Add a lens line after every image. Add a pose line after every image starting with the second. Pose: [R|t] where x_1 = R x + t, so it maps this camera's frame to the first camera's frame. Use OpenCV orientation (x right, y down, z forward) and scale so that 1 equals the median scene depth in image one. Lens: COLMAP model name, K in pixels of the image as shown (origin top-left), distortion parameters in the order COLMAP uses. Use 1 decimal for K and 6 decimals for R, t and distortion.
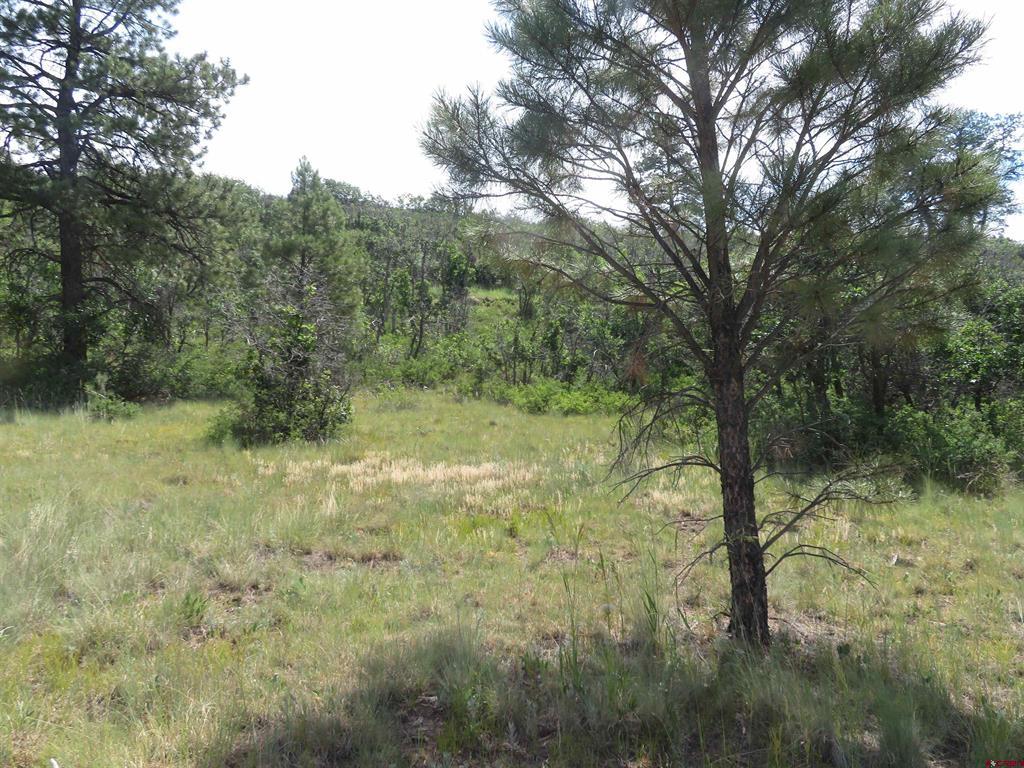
lens RADIAL K [[731.1, 0, 513.4], [0, 731.1, 389.3], [0, 0, 1]] dist [-0.012784, 0.002096]
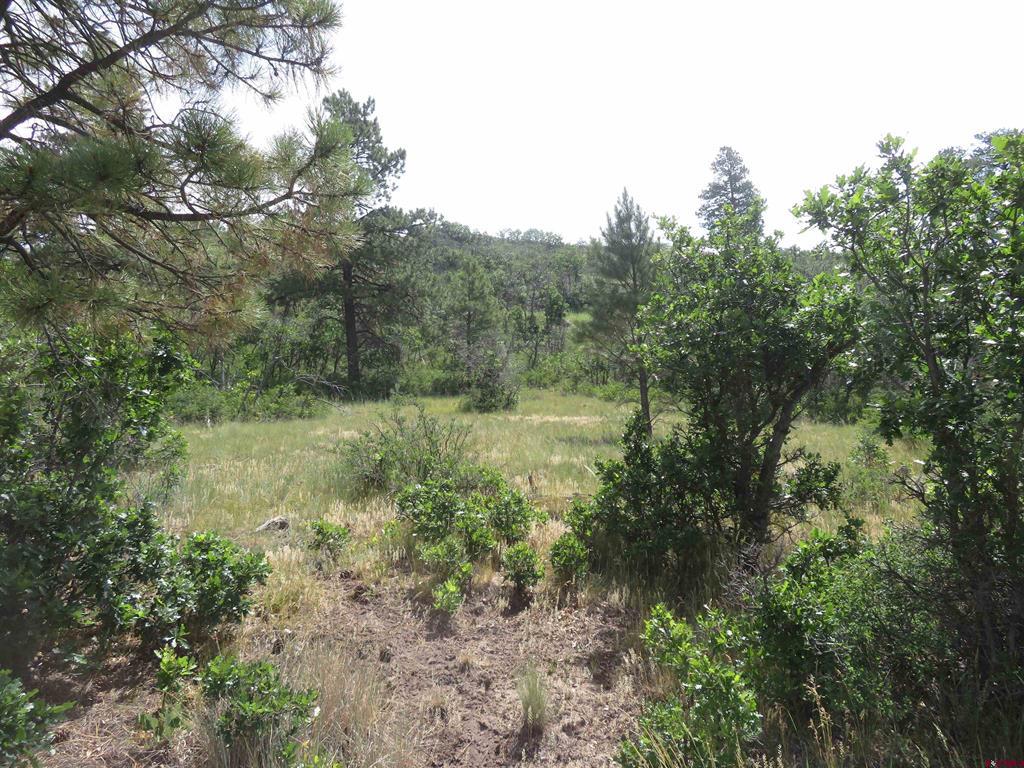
lens RADIAL K [[731.1, 0, 513.4], [0, 731.1, 389.3], [0, 0, 1]] dist [-0.012784, 0.002096]
pose [[0.992605, -0.018482, -0.119973, 0.013324], [0.018056, 0.999826, -0.004640, 0.007679], [0.120038, 0.002439, 0.992766, -0.742829]]
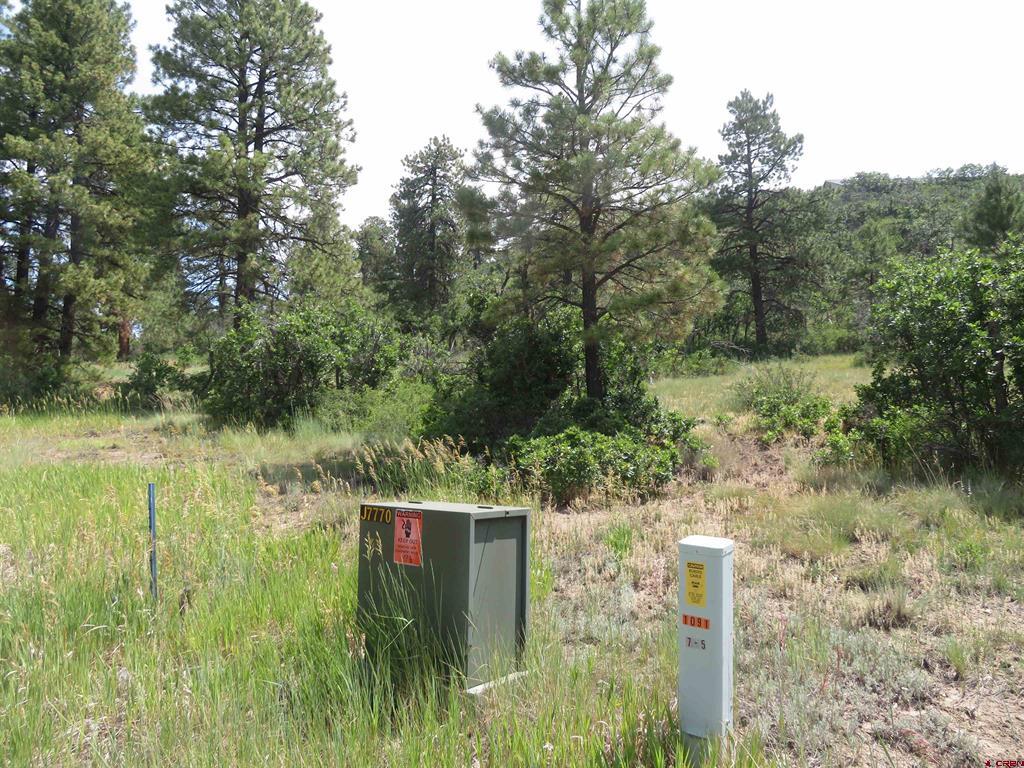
lens RADIAL K [[731.1, 0, 513.4], [0, 731.1, 389.3], [0, 0, 1]] dist [-0.012784, 0.002096]
pose [[0.776481, -0.025675, -0.629618, 0.166985], [0.054467, 0.998165, 0.026469, 0.008588], [0.627783, -0.054846, 0.776454, -1.077410]]
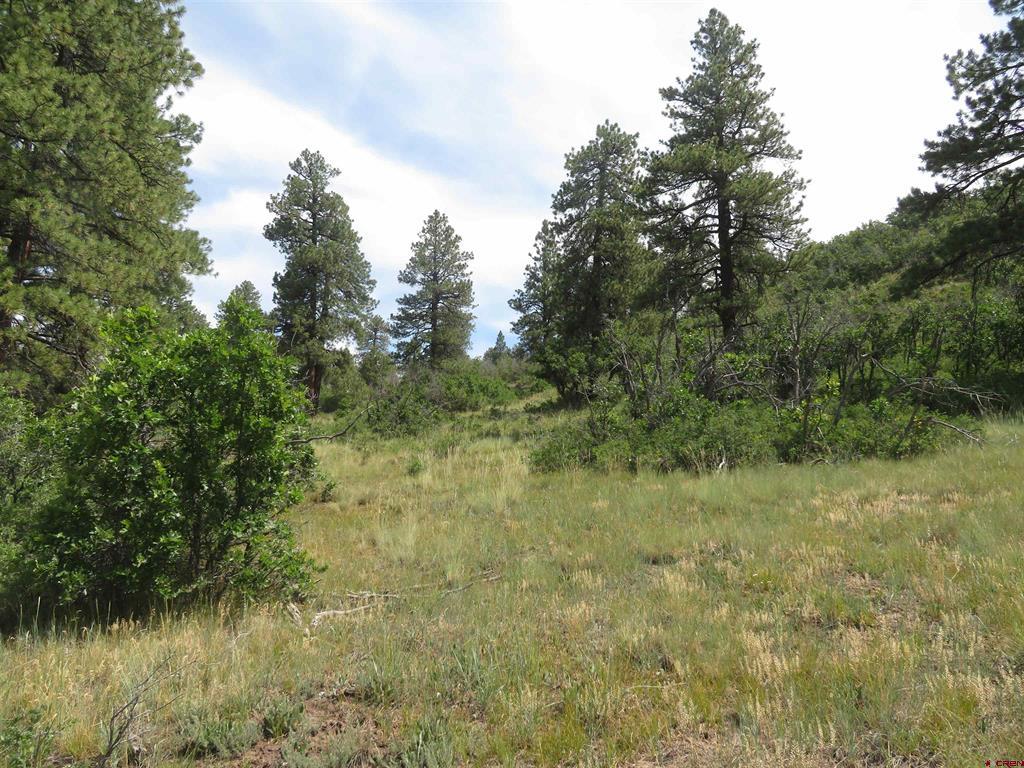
lens RADIAL K [[731.1, 0, 513.4], [0, 731.1, 389.3], [0, 0, 1]] dist [-0.012784, 0.002096]
pose [[0.427372, -0.080639, -0.900473, 0.000890], [0.068105, 0.996056, -0.056875, -0.005609], [0.901507, -0.037020, 0.431178, -0.274012]]
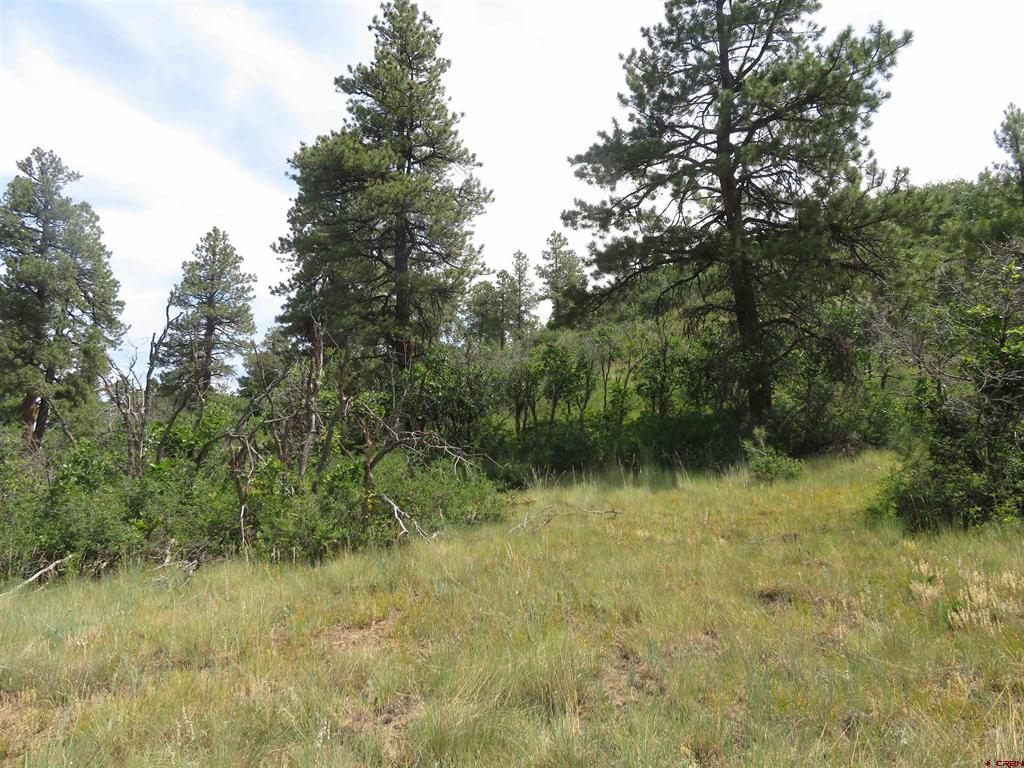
lens RADIAL K [[731.1, 0, 513.4], [0, 731.1, 389.3], [0, 0, 1]] dist [-0.012784, 0.002096]
pose [[0.579176, -0.115761, -0.806941, -0.021322], [0.076022, 0.993222, -0.087921, -0.008520], [0.811650, -0.010424, 0.584051, 0.183622]]
